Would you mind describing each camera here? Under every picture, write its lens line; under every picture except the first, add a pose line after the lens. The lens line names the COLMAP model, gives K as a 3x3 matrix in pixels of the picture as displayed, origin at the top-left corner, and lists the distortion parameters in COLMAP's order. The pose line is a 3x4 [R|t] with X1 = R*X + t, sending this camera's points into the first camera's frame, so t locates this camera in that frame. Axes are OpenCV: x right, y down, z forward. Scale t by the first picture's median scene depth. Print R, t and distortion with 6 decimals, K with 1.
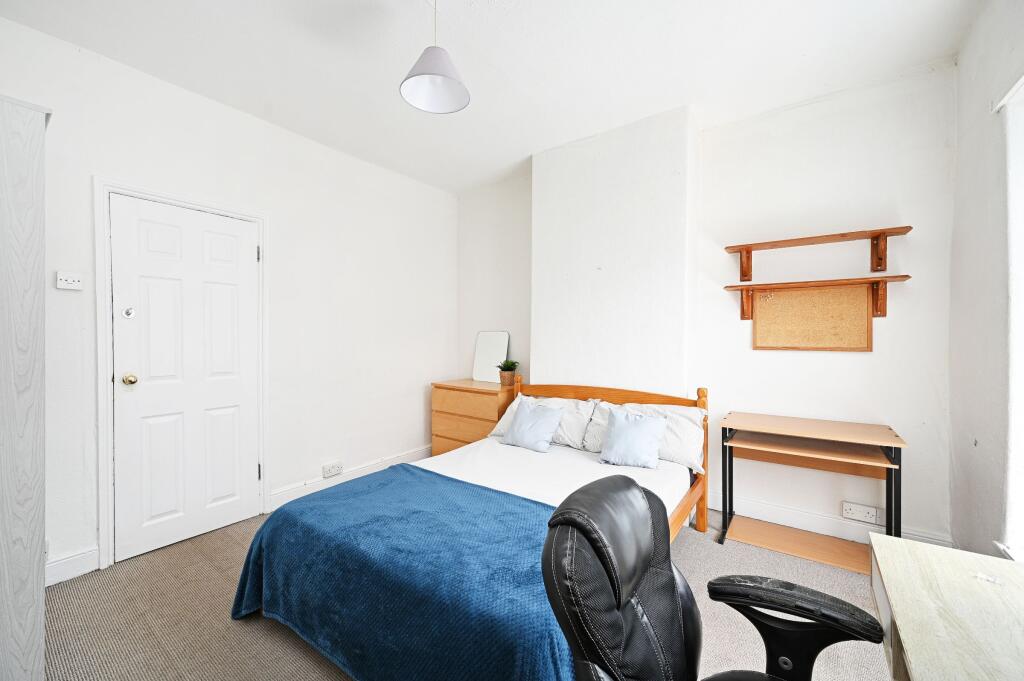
lens RADIAL K [[416.6, 0, 511.9], [0, 416.6, 342.1], [0, 0, 1]] dist [-0.001012, -0.000048]
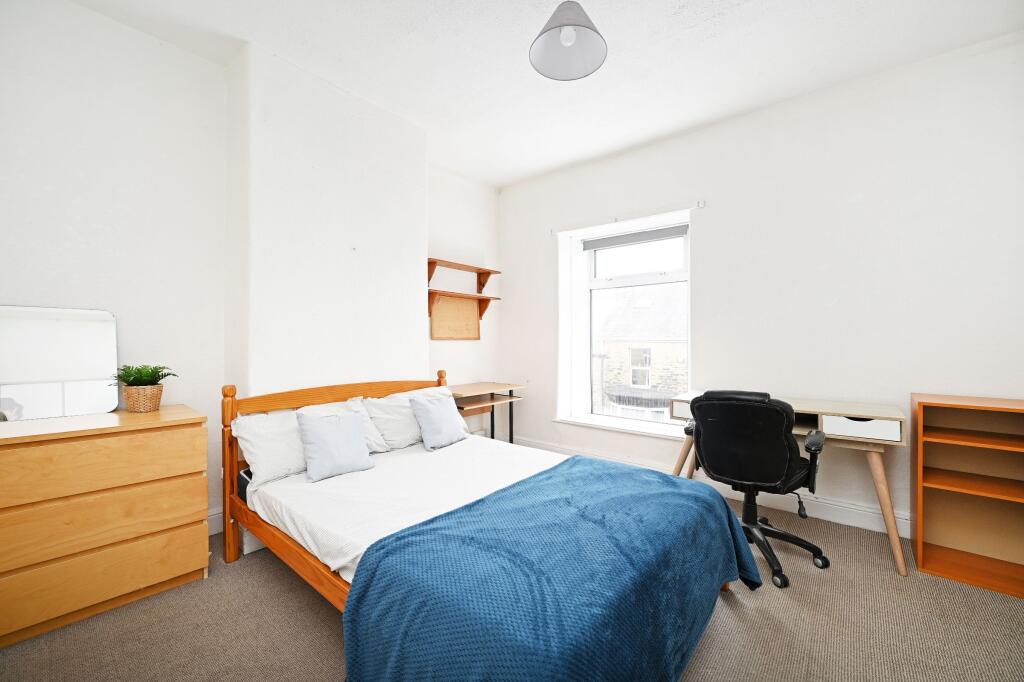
lens RADIAL K [[402.2, 0, 512.6], [0, 402.2, 340.8], [0, 0, 1]] dist [-0.002672, -0.000423]
pose [[0.060130, -0.006008, 0.998172, -0.743237], [0.006043, 0.999966, 0.005654, 0.018188], [-0.998172, 0.005692, 0.060164, 0.738938]]
